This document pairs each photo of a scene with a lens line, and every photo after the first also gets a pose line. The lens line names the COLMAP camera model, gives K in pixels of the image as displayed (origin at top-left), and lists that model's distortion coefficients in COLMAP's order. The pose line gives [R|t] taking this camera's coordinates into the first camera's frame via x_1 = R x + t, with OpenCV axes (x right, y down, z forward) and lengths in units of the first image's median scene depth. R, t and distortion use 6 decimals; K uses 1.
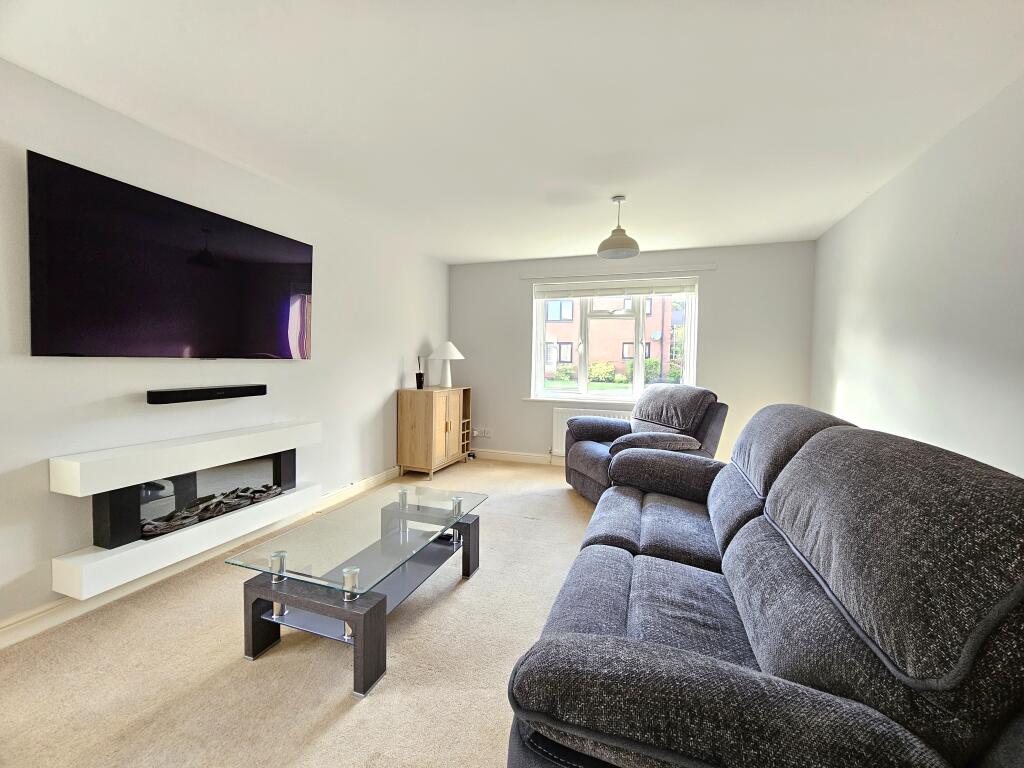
lens RADIAL K [[420.9, 0, 512.0], [0, 420.9, 382.5], [0, 0, 1]] dist [-0.003790, -0.000211]
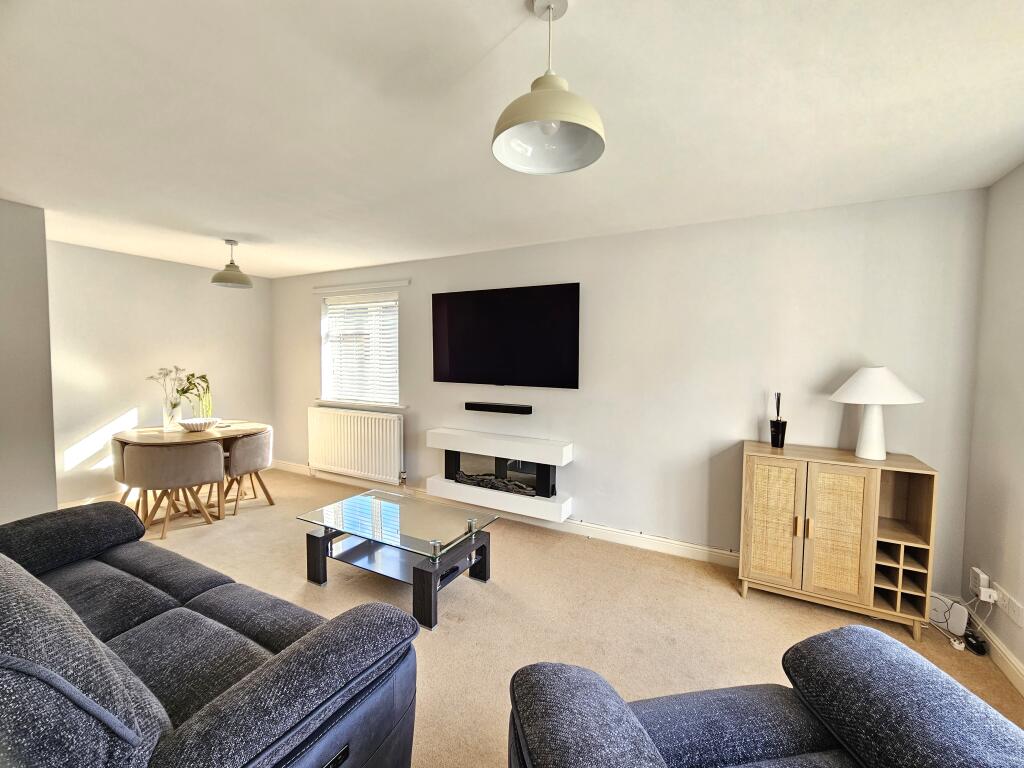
lens RADIAL K [[420.9, 0, 511.6], [0, 420.9, 379.4], [0, 0, 1]] dist [-0.003790, -0.000211]
pose [[-0.148538, 0.026715, -0.988546, 0.555082], [-0.069269, 0.996899, 0.037350, -0.098557], [0.986478, 0.074024, -0.146227, 0.908403]]
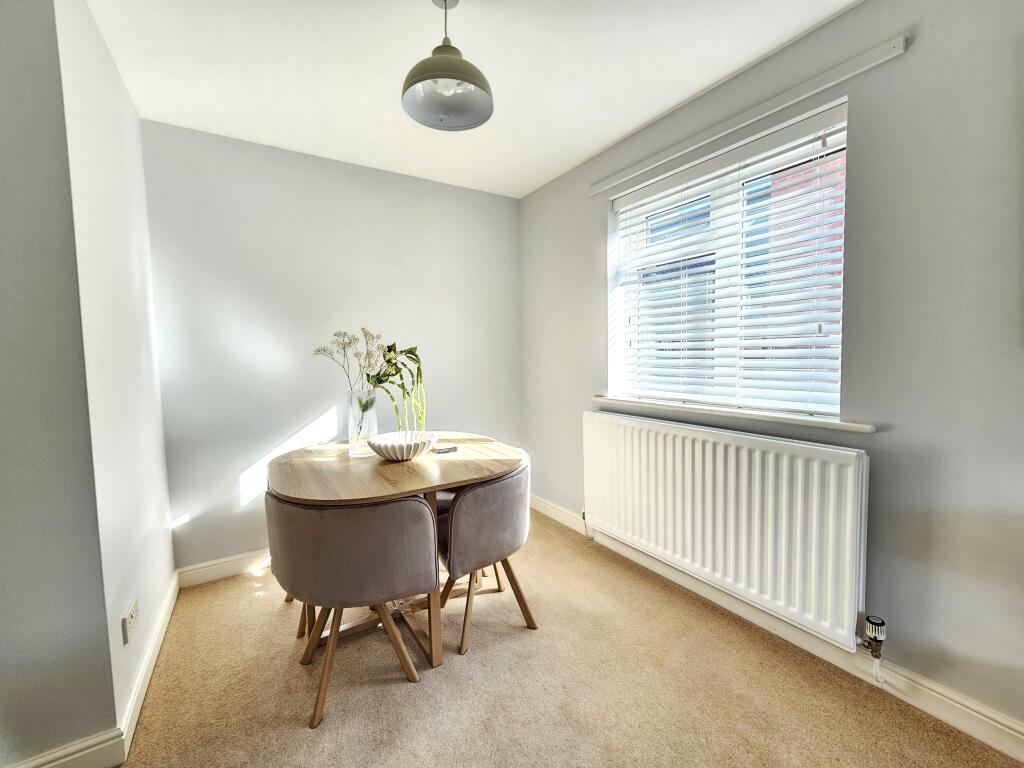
lens RADIAL K [[420.9, 0, 511.0], [0, 420.9, 381.5], [0, 0, 1]] dist [-0.003790, -0.000211]
pose [[-0.614961, 0.044219, -0.787316, -0.048331], [-0.037047, 0.995704, 0.084860, -0.020335], [0.787686, 0.081354, -0.610681, 0.403839]]
